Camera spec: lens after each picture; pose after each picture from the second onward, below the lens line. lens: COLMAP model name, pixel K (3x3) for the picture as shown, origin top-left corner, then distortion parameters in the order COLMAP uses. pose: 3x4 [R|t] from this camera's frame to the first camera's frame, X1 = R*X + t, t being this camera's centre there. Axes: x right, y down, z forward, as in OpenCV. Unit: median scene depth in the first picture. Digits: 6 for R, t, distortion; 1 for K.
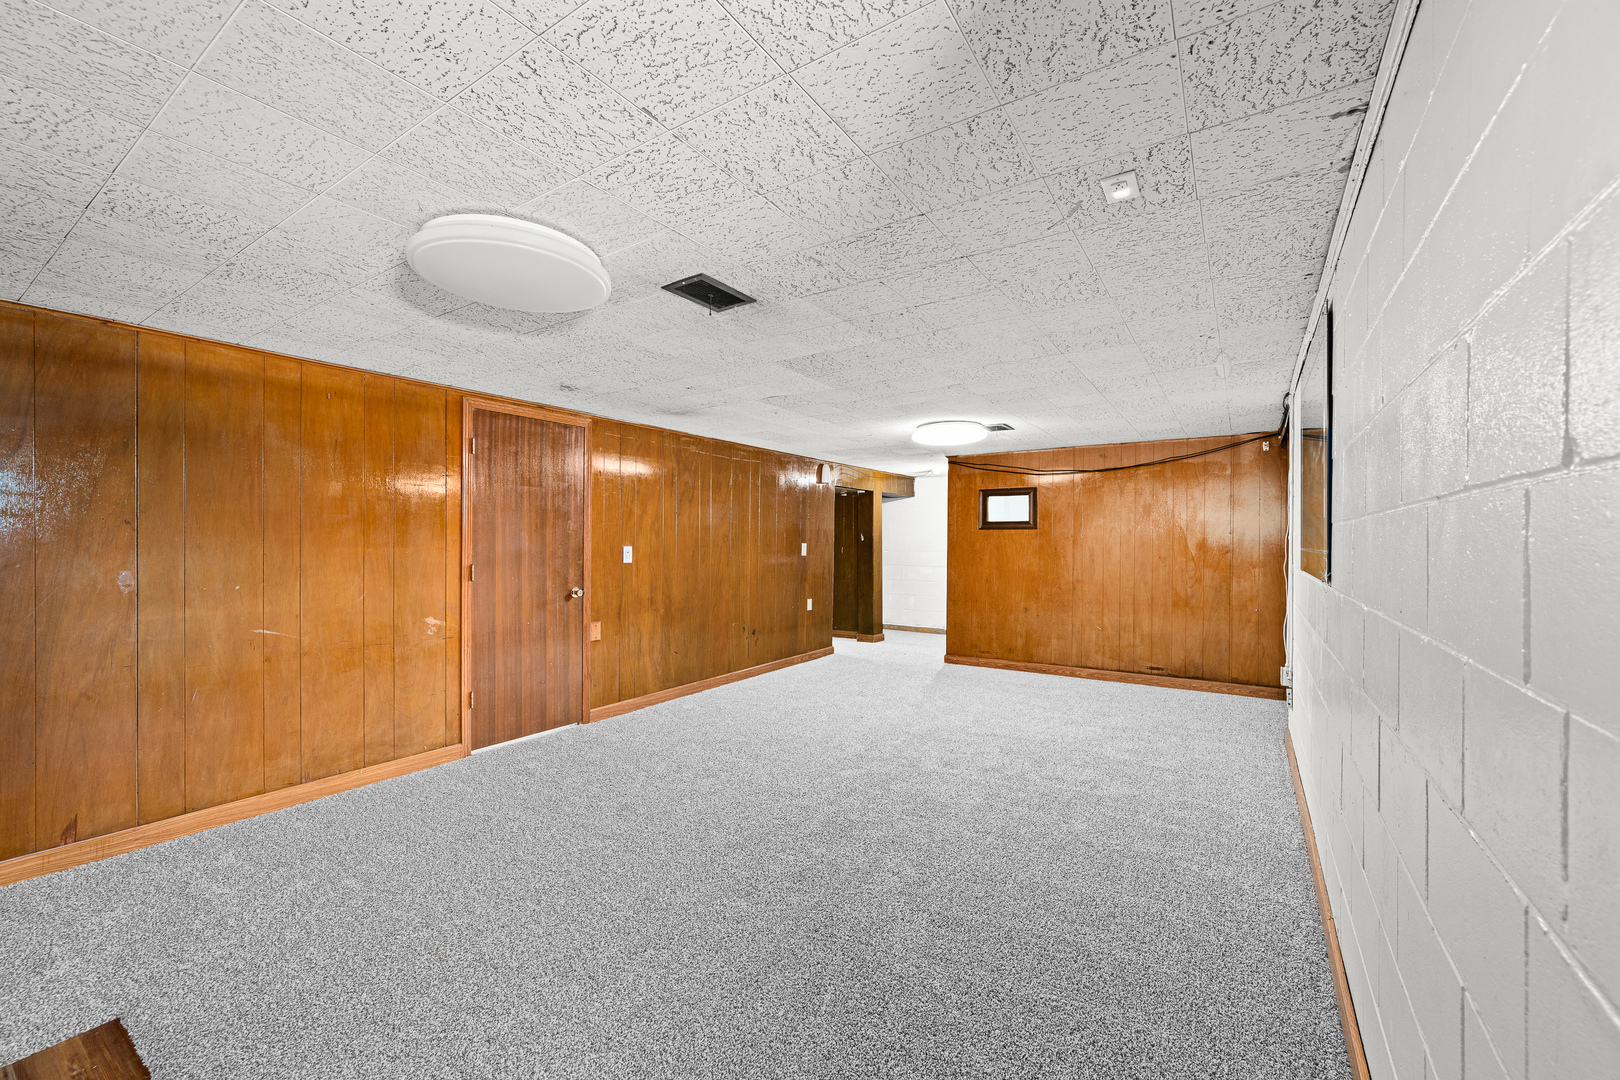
lens RADIAL K [[639.2, 0, 822.0], [0, 639.2, 537.5], [0, 0, 1]] dist [0.004543, 0.000478]
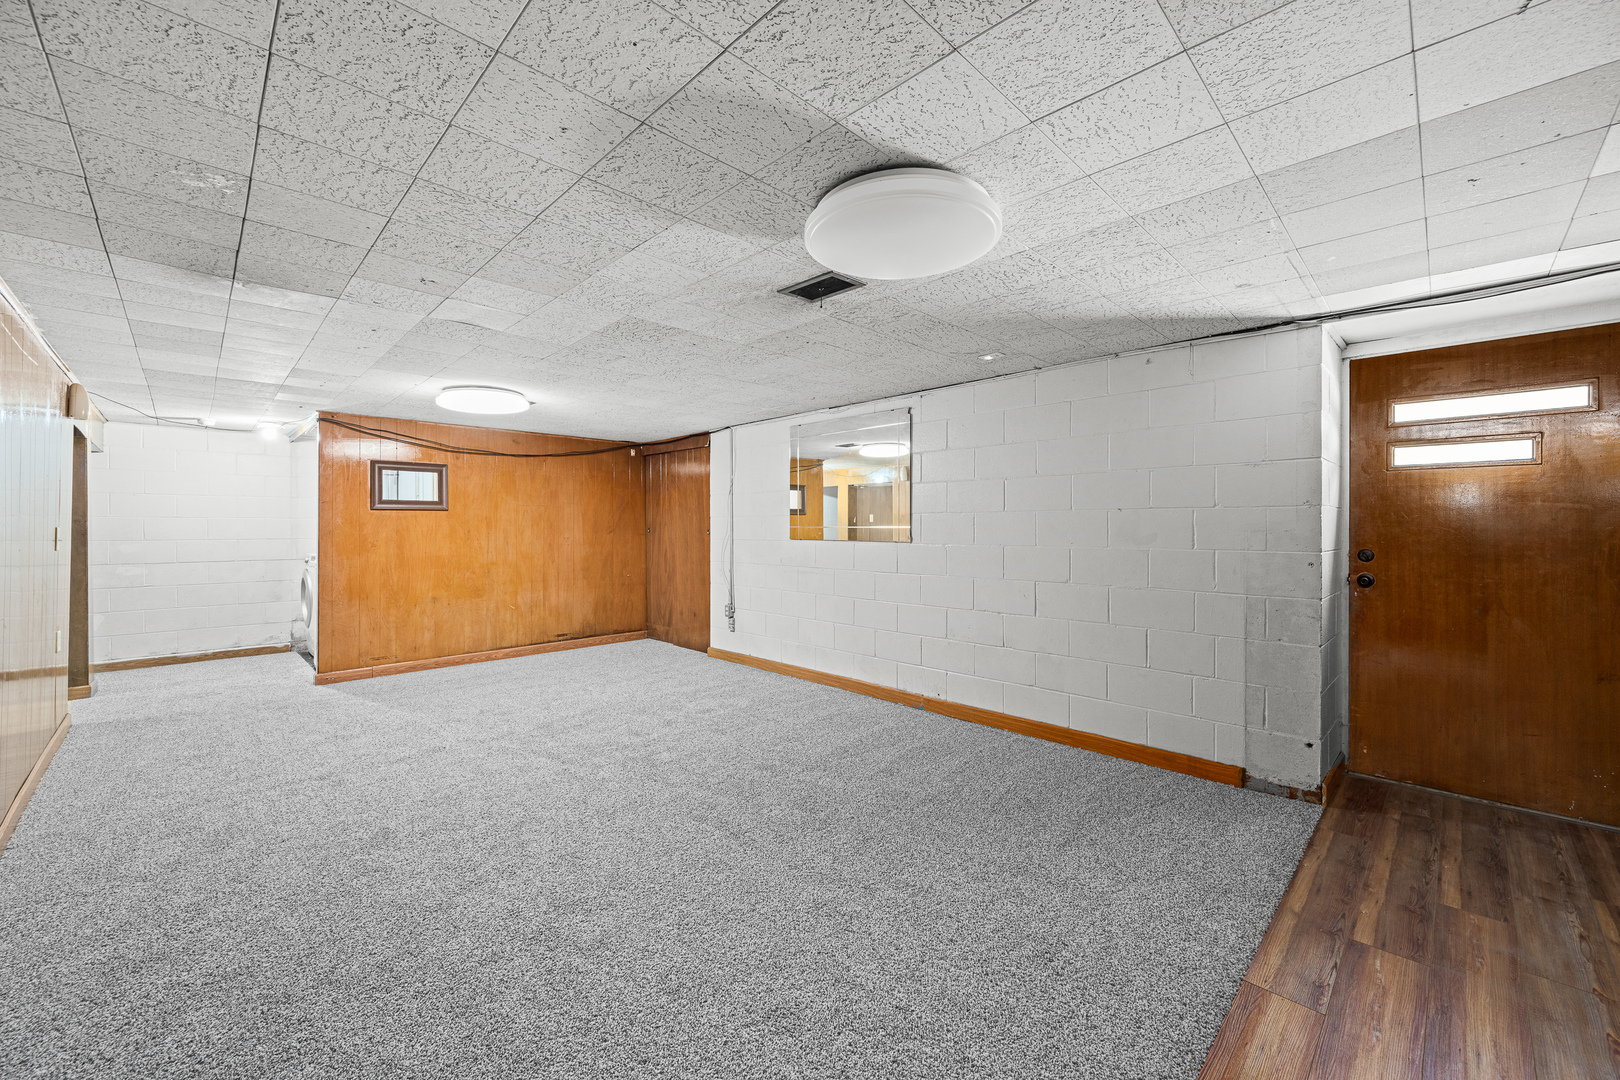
lens RADIAL K [[639.2, 0, 820.4], [0, 639.2, 537.8], [0, 0, 1]] dist [0.004543, 0.000478]
pose [[0.206091, -0.020506, 0.978318, -0.493127], [-0.005697, 0.999738, 0.022155, 0.003267], [-0.978516, -0.010140, 0.205921, 0.316621]]
